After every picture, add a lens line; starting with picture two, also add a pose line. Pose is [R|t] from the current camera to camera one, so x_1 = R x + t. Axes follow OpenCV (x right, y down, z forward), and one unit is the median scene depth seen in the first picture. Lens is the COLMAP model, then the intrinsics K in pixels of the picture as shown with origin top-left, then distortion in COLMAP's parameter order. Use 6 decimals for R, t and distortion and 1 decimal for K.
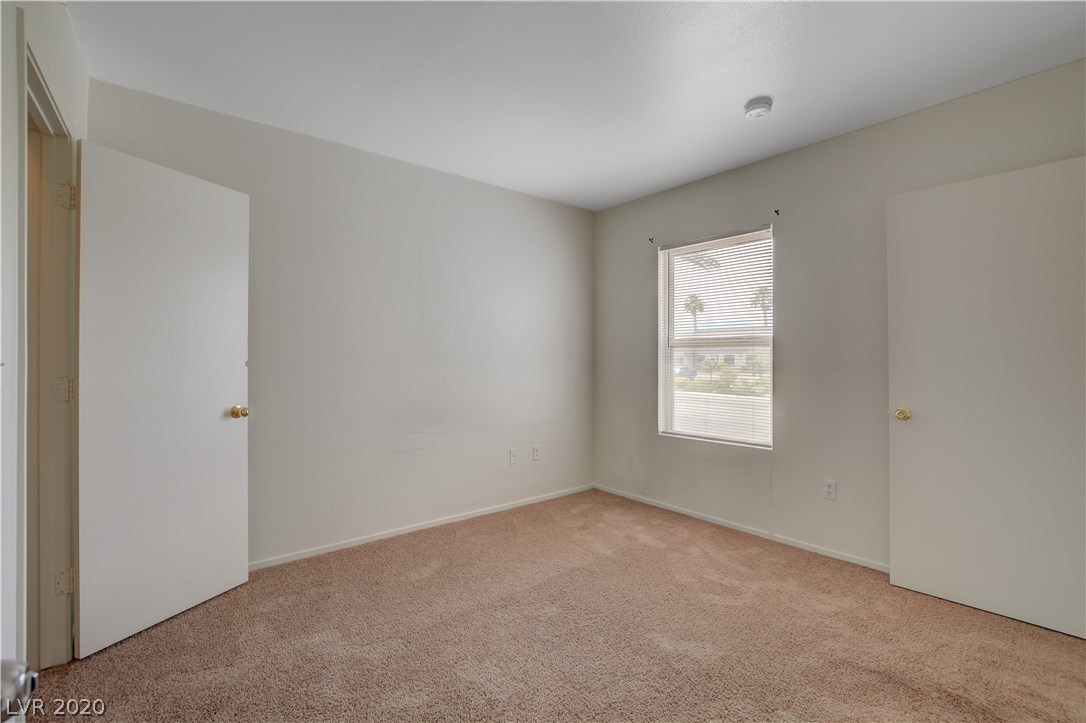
lens RADIAL K [[478.5, 0, 546.2], [0, 478.5, 361.5], [0, 0, 1]] dist [-0.016591, 0.000808]
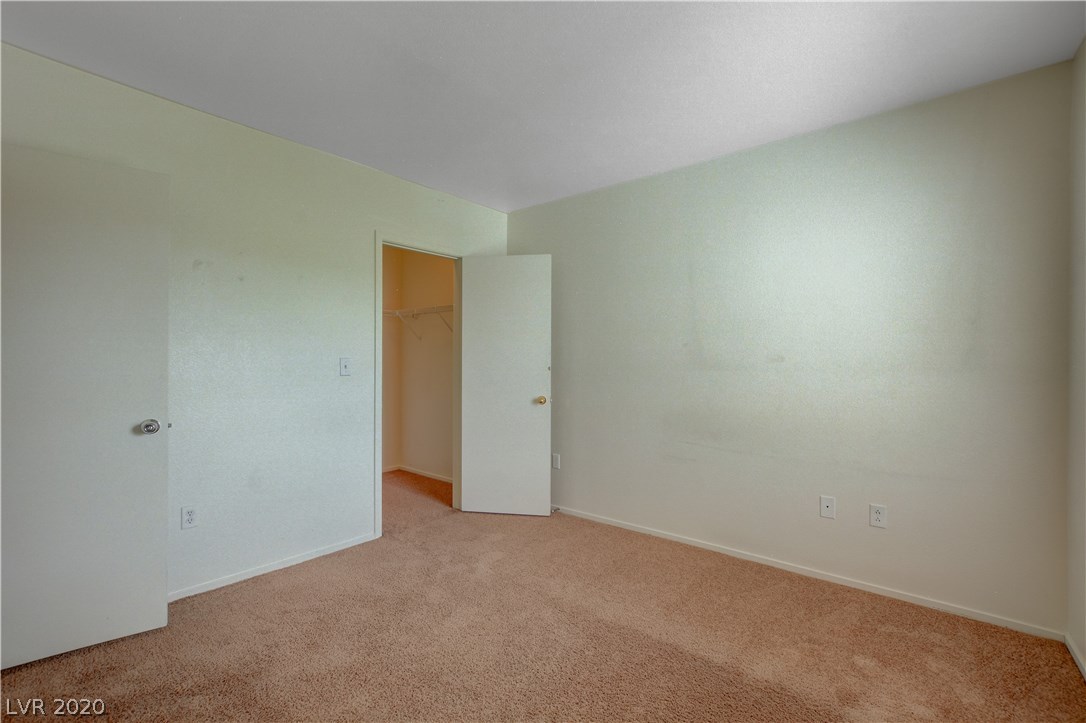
lens RADIAL K [[478.5, 0, 543.0], [0, 478.5, 360.5], [0, 0, 1]] dist [-0.016591, 0.000808]
pose [[0.182096, 0.001507, -0.983280, 0.691776], [-0.010202, 0.999948, -0.000356, -0.015359], [0.983228, 0.010097, 0.182102, 0.591381]]
